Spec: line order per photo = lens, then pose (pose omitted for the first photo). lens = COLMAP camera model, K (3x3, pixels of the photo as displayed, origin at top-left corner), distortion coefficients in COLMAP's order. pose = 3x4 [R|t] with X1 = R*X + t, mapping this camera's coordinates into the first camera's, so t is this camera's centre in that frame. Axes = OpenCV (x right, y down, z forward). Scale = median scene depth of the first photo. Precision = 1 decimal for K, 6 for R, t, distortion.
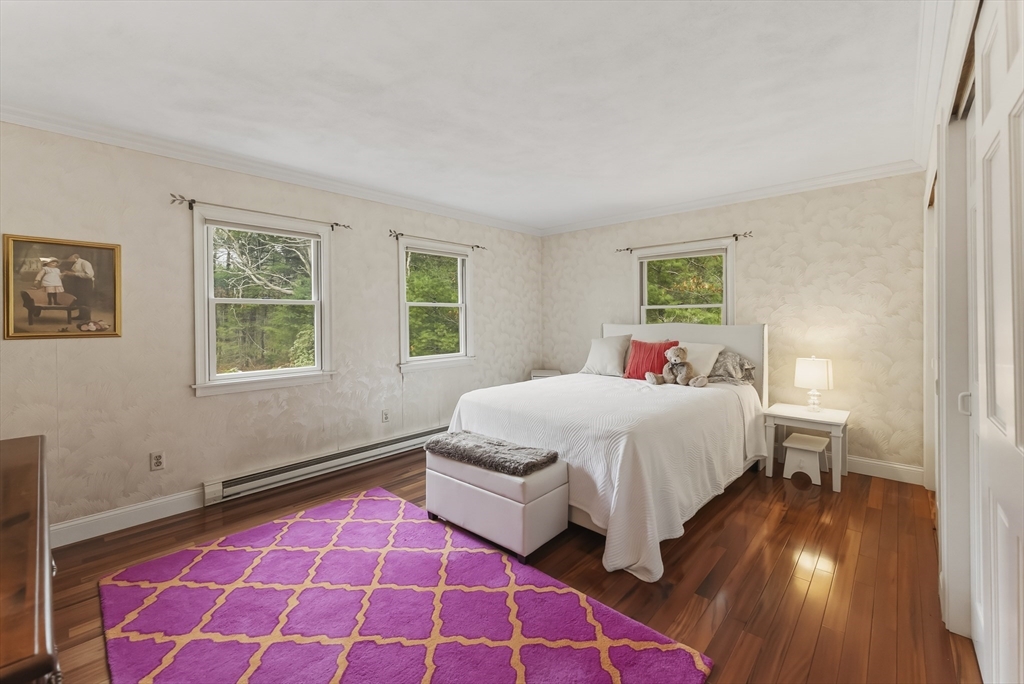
lens RADIAL K [[418.6, 0, 506.2], [0, 418.6, 327.8], [0, 0, 1]] dist [0.001109, 0.000447]
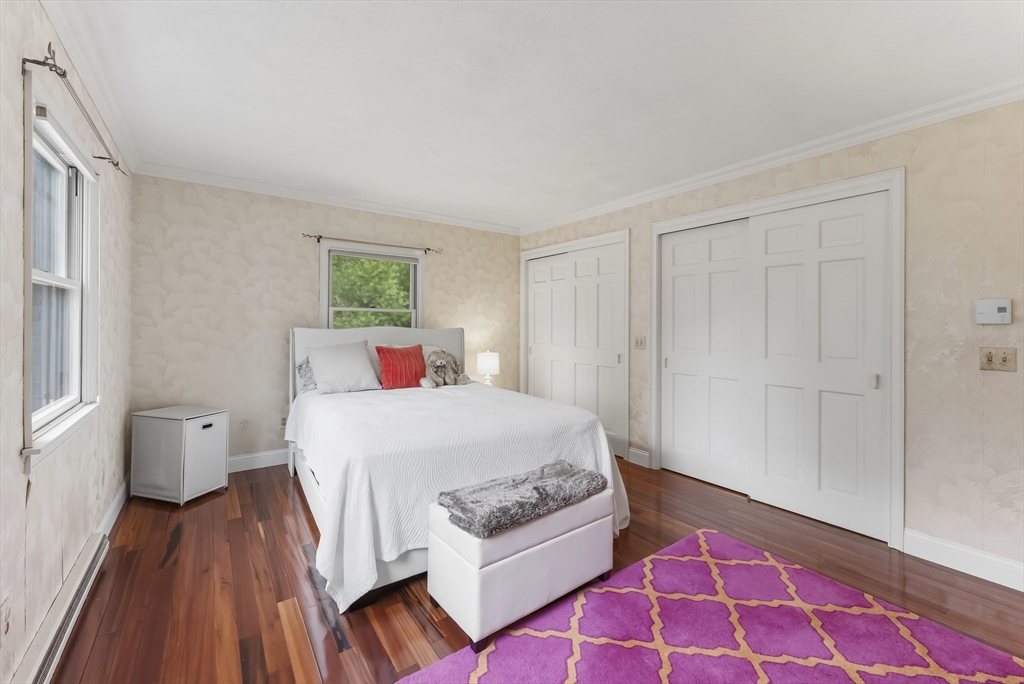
lens RADIAL K [[418.6, 0, 506.2], [0, 418.6, 327.8], [0, 0, 1]] dist [0.001109, 0.000447]
pose [[0.202239, -0.001551, 0.979335, -0.793478], [0.013626, 0.999906, -0.001230, -0.007133], [-0.979241, 0.013593, 0.202242, 0.868815]]
